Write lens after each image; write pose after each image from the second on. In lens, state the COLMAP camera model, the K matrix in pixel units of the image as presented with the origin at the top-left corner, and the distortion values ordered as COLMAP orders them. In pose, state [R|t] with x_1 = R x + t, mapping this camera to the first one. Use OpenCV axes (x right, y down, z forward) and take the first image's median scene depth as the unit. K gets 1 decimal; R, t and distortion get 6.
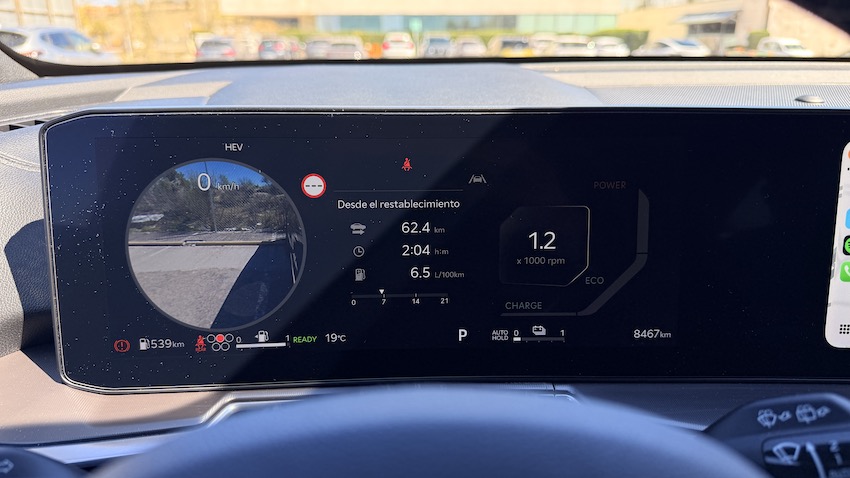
lens RADIAL K [[606.4, 0, 425.0], [0, 606.4, 239.0], [0, 0, 1]] dist [0.092707, -0.152047]
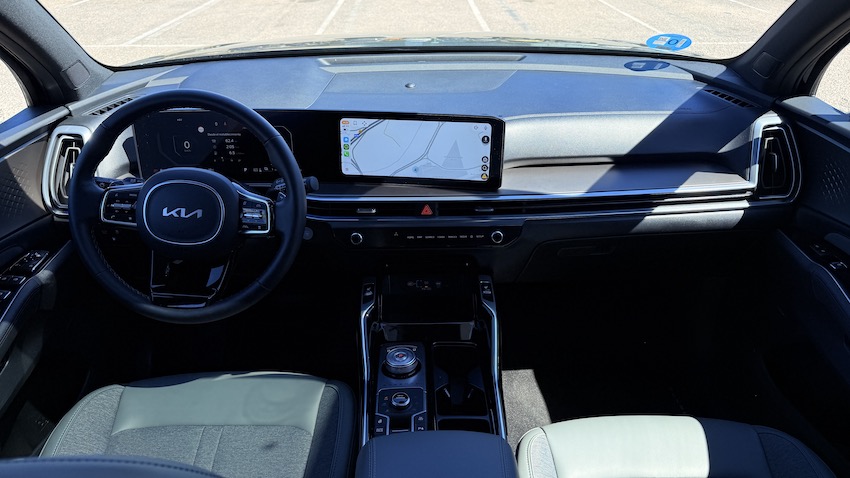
lens RADIAL K [[606.4, 0, 425.0], [0, 606.4, 239.0], [0, 0, 1]] dist [0.092707, -0.152047]
pose [[0.998876, 0.012049, -0.045842, 1.365875], [-0.002241, 0.978075, 0.208239, -0.214363], [0.047346, -0.207902, 0.977003, -2.757476]]
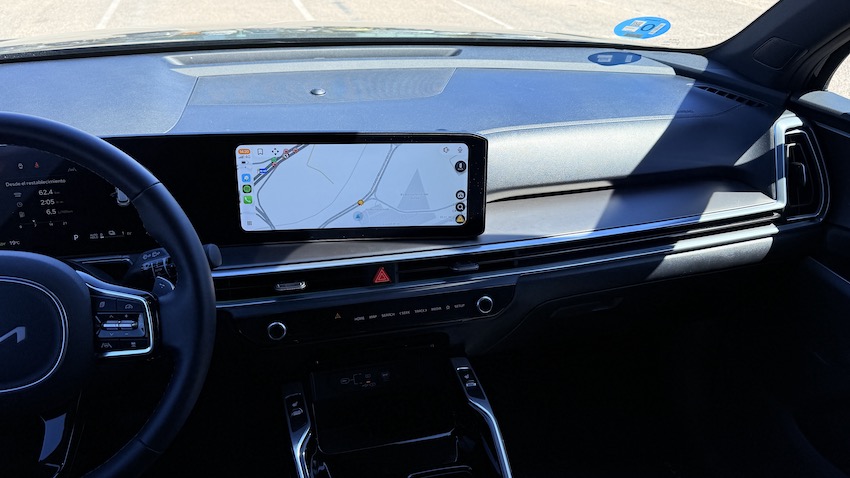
lens RADIAL K [[702.5, 0, 425.0], [0, 702.5, 239.0], [0, 0, 1]] dist [0.100582, -0.185461]
pose [[0.975815, -0.072733, 0.206144, 0.794941], [0.036331, 0.983870, 0.175158, -0.257792], [-0.215559, -0.163432, 0.962717, -1.864867]]
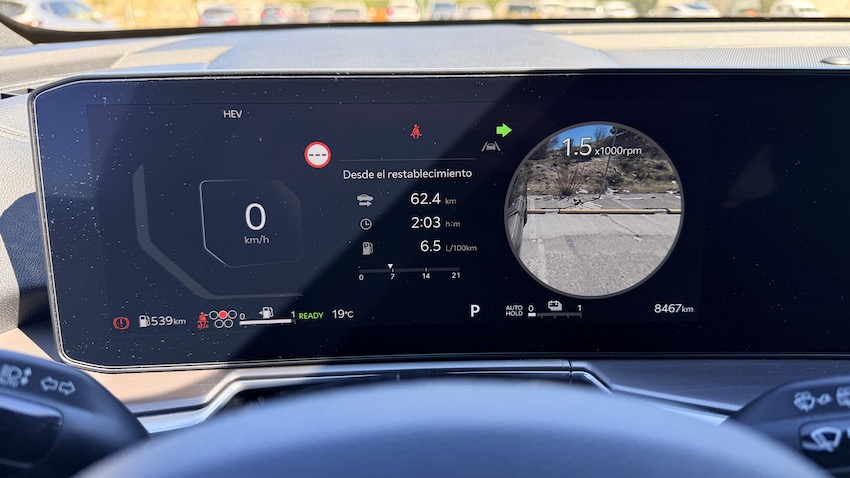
lens RADIAL K [[606.4, 0, 425.0], [0, 606.4, 239.0], [0, 0, 1]] dist [0.092707, -0.152047]
pose [[0.999940, -0.004911, -0.009743, -0.007271], [0.005389, 0.998752, 0.049648, -0.002927], [0.009487, -0.049698, 0.998719, 0.048502]]
